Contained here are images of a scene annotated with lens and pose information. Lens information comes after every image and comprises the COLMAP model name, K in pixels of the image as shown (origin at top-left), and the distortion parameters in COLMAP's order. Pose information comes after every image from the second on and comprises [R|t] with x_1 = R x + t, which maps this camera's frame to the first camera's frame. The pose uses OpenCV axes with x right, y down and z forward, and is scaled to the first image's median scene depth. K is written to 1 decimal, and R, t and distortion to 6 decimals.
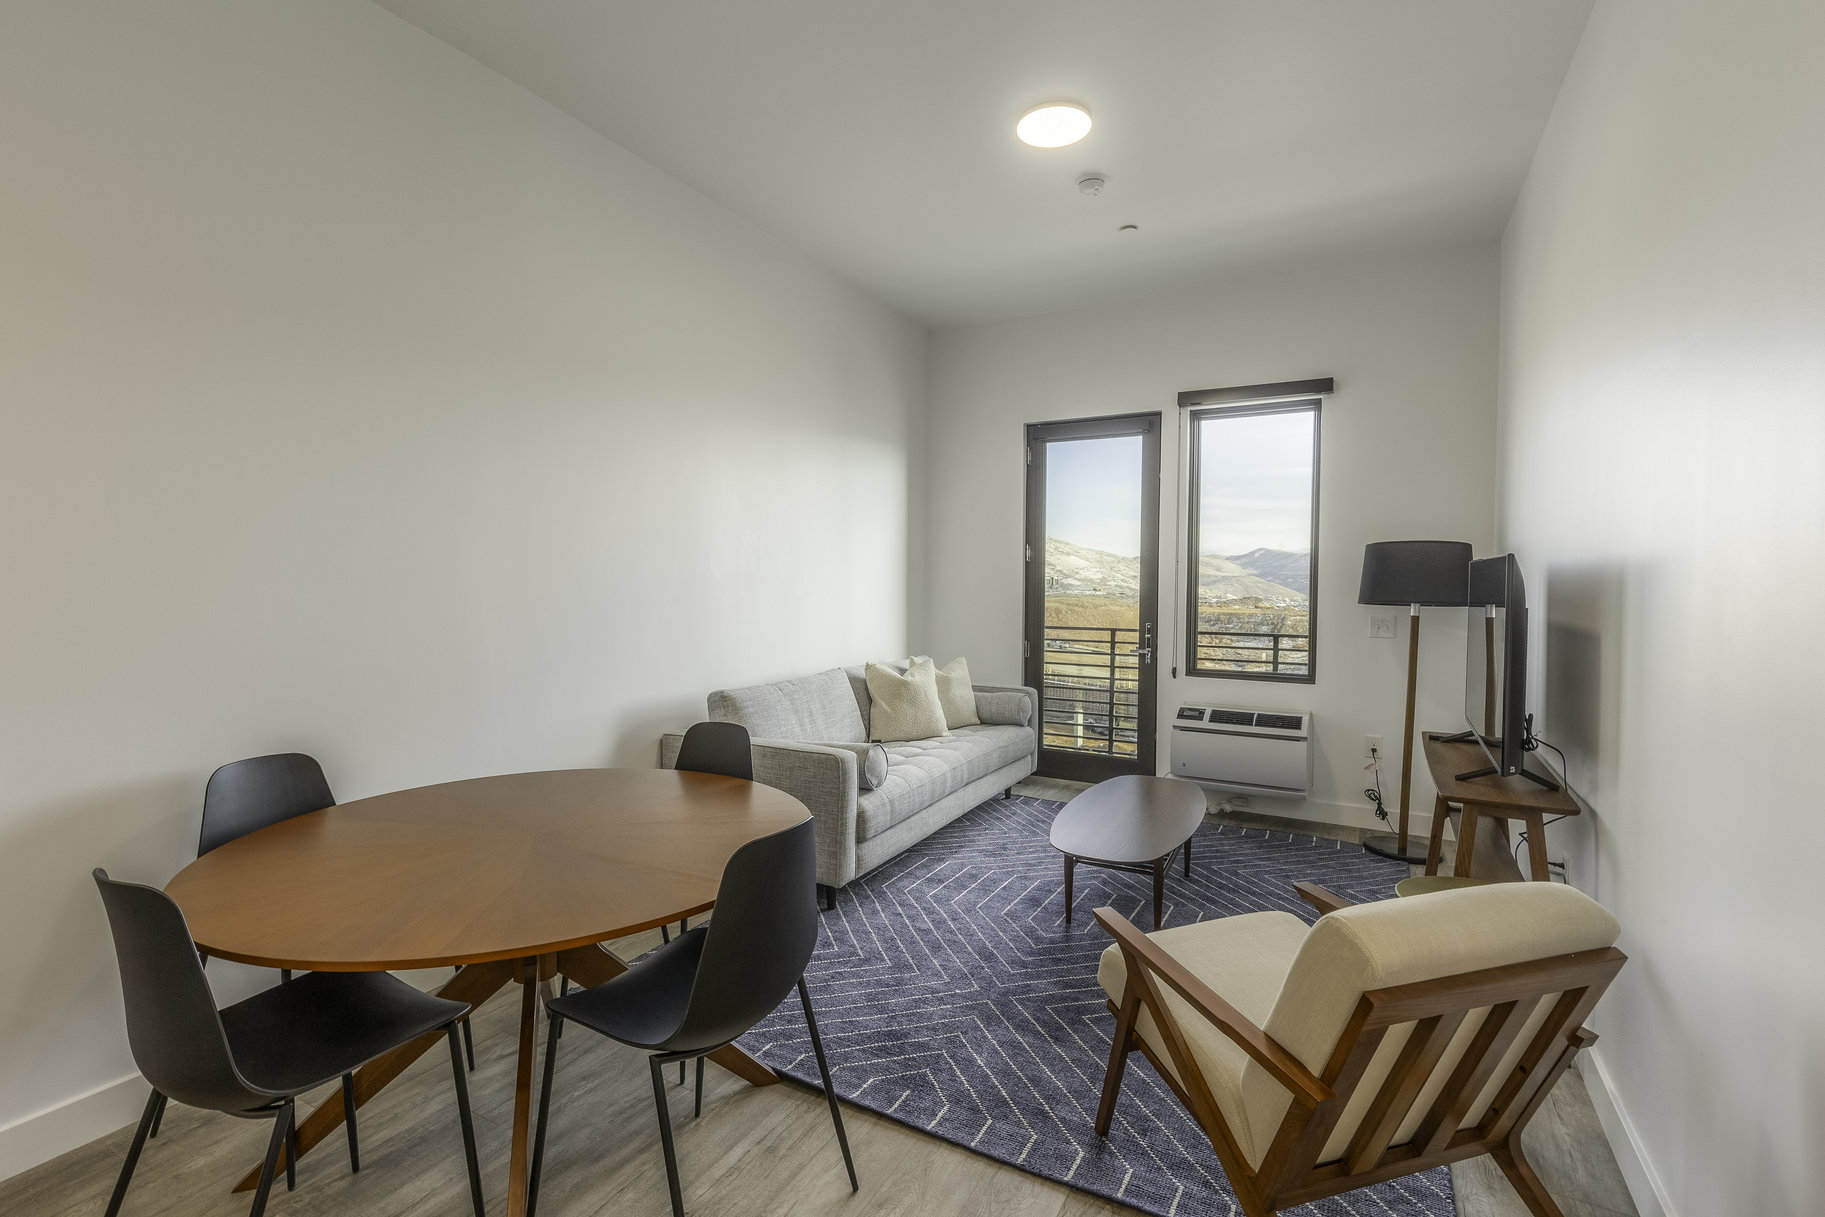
lens RADIAL K [[823.1, 0, 912.5], [0, 823.1, 608.5], [0, 0, 1]] dist [0.011978, -0.000885]
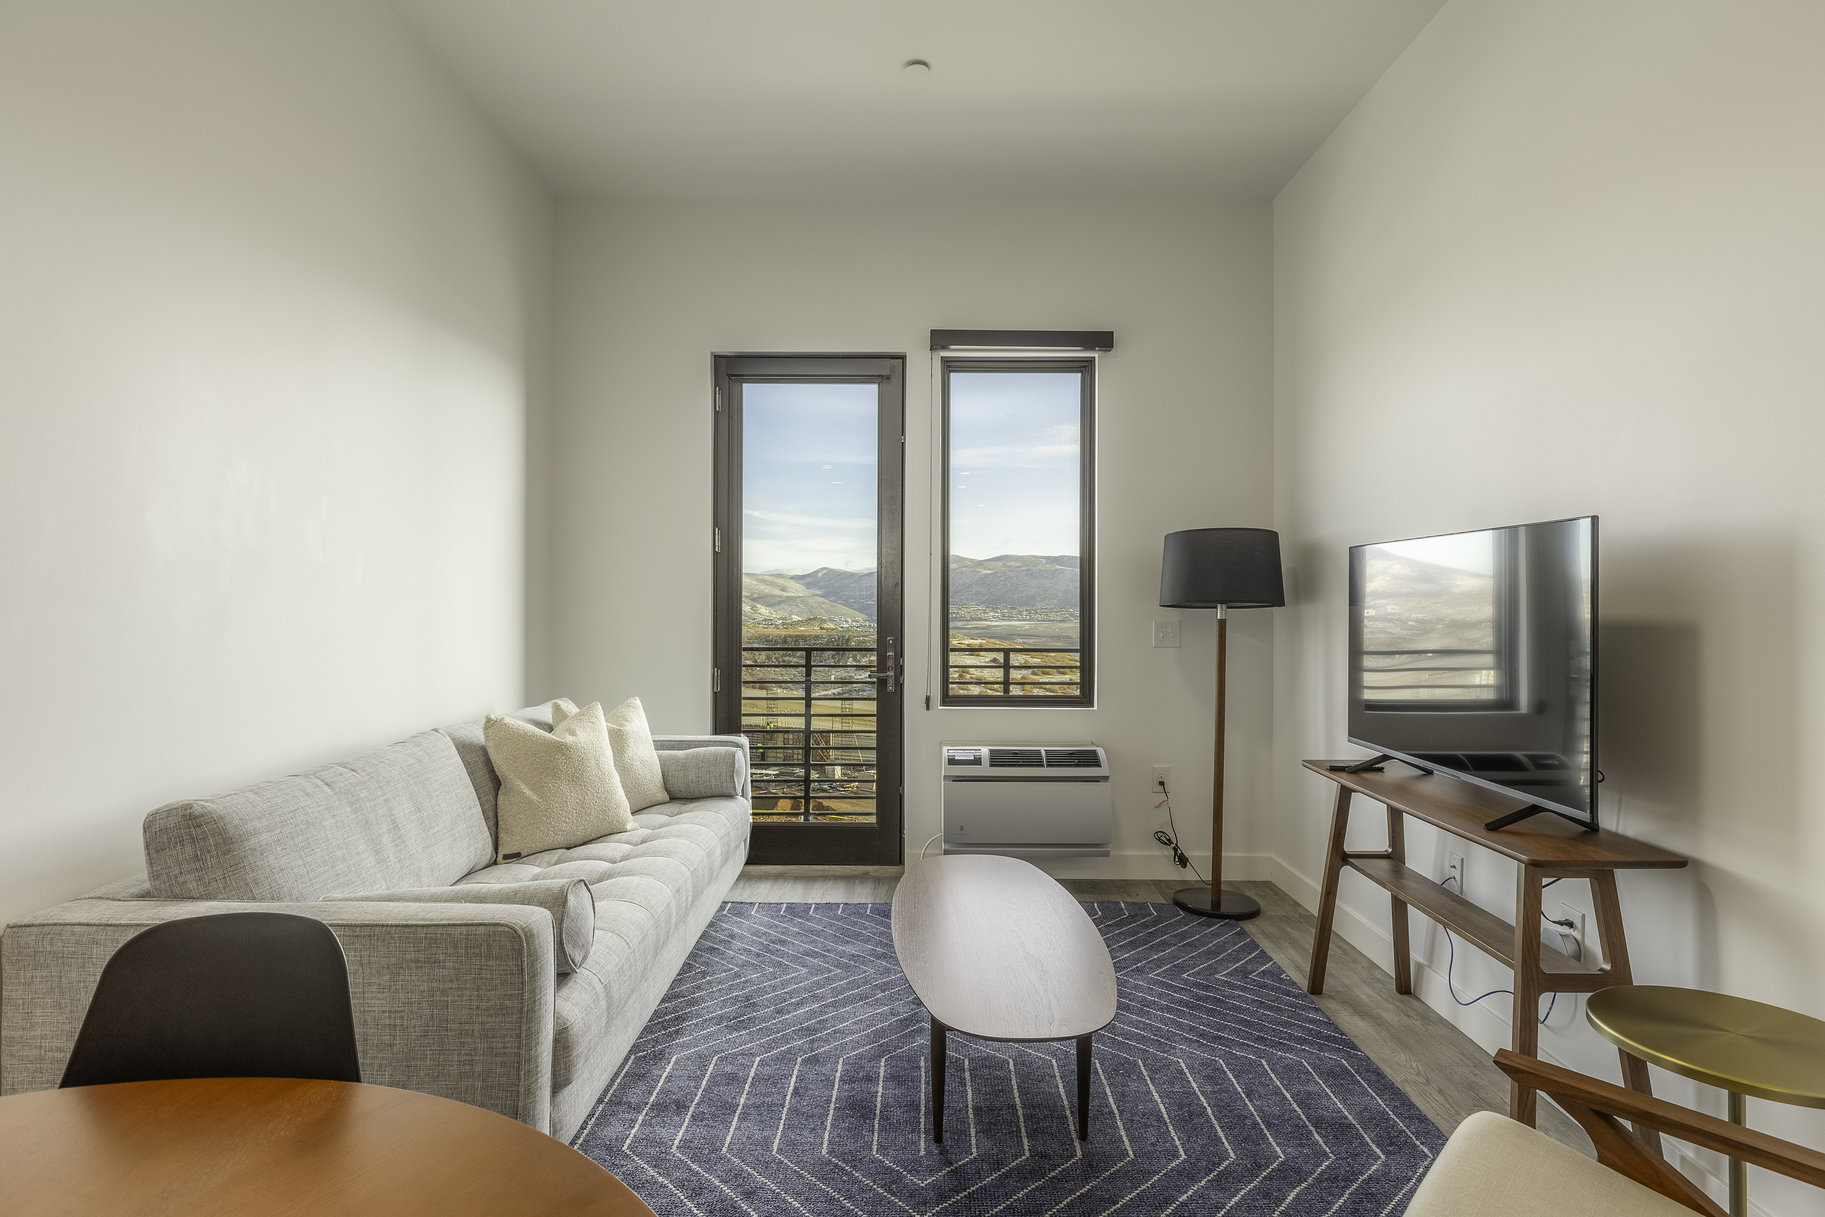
lens RADIAL K [[915.0, 0, 915.6], [0, 915.0, 600.6], [0, 0, 1]] dist [0.000305, -0.000173]
pose [[0.876435, -0.001891, 0.481517, -0.106027], [0.018751, 0.999368, -0.030206, 0.011603], [-0.481156, 0.035503, 0.875916, 0.323202]]
